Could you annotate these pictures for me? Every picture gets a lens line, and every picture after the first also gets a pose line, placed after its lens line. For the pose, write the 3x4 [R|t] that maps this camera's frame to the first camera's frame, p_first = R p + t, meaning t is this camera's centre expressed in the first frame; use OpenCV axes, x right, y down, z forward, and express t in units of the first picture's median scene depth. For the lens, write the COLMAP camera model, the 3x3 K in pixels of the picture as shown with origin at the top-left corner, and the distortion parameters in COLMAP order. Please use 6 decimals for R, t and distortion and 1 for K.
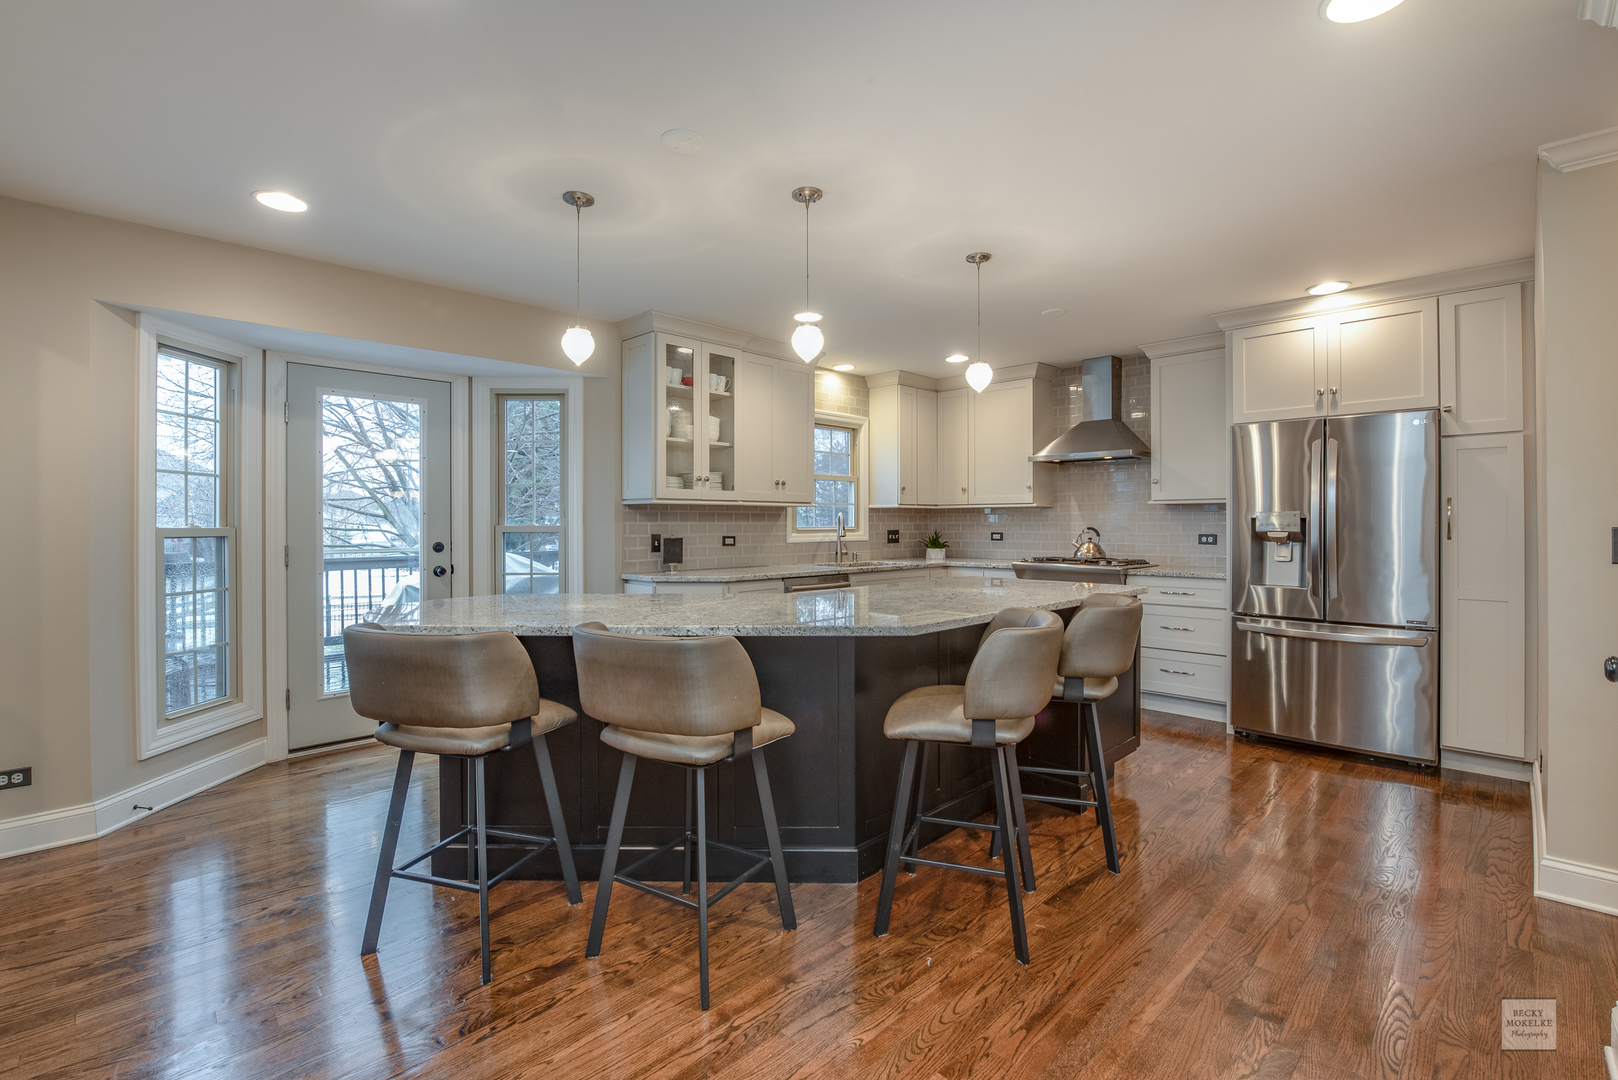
lens RADIAL K [[699.5, 0, 809.8], [0, 699.5, 530.9], [0, 0, 1]] dist [-0.000322, -0.000007]
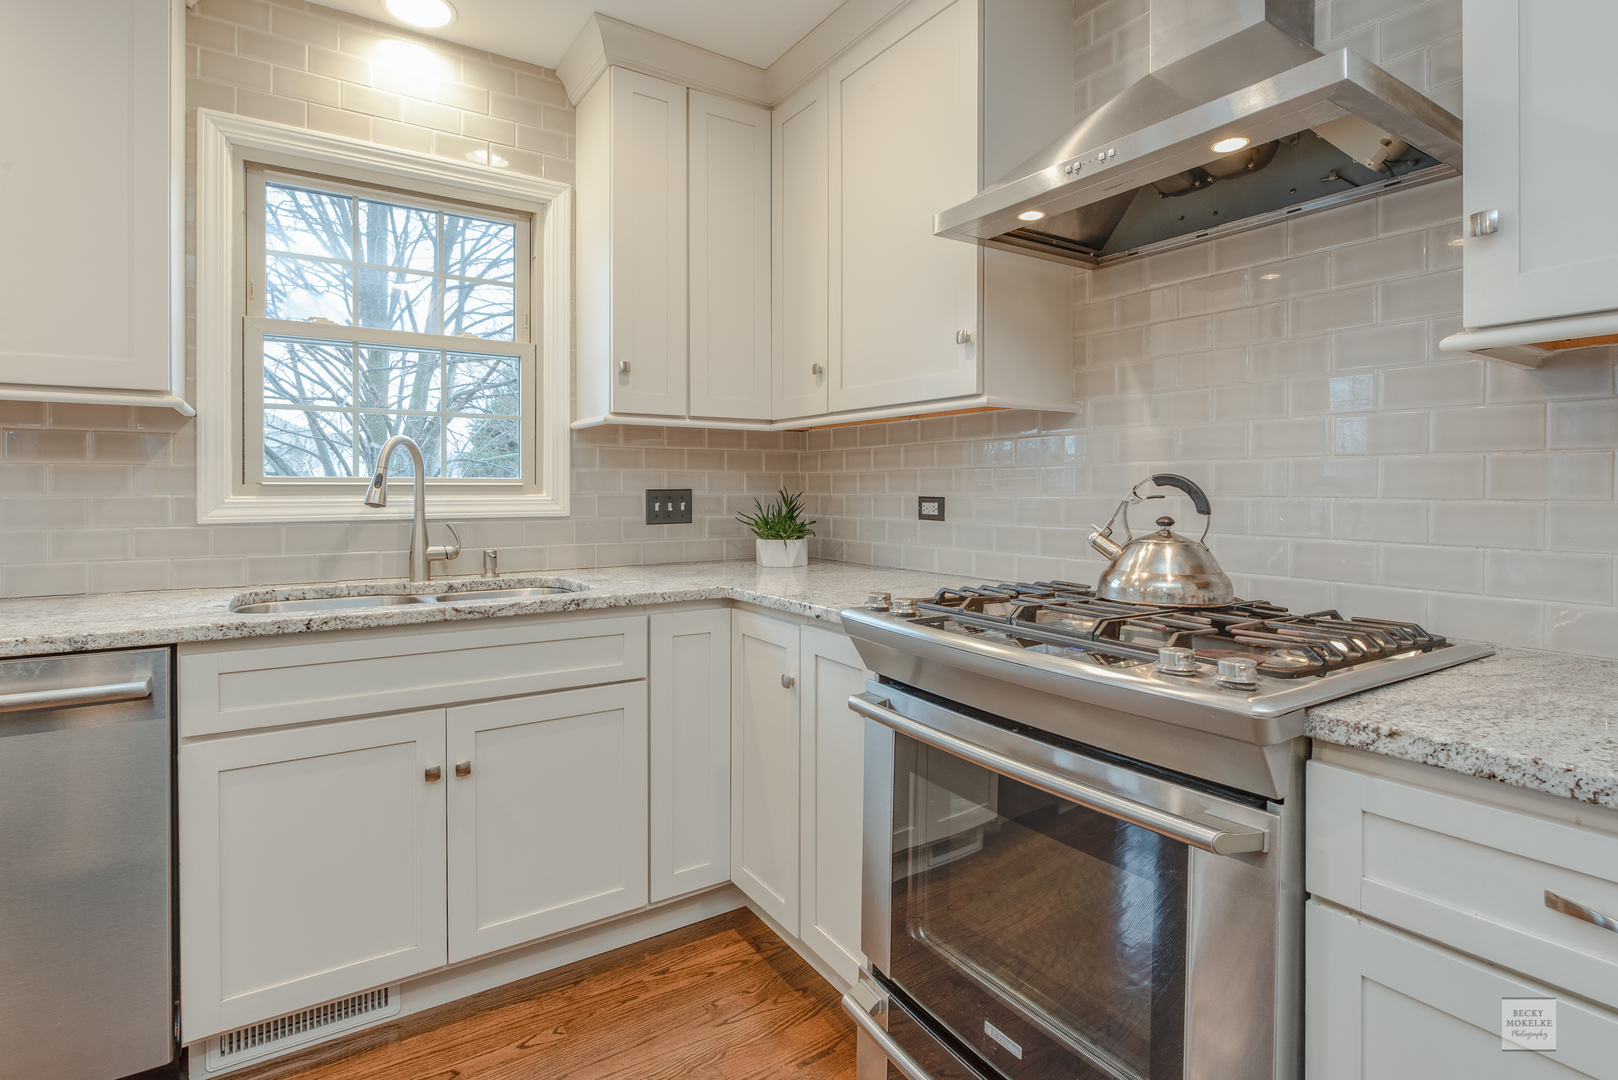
lens RADIAL K [[800.5, 0, 802.6], [0, 800.5, 498.1], [0, 0, 1]] dist [0.002434, 0.000140]
pose [[0.980908, 0.006016, -0.194381, 0.288578], [-0.005486, 0.999980, 0.003264, 0.002108], [0.194397, -0.002135, 0.980921, 0.612756]]
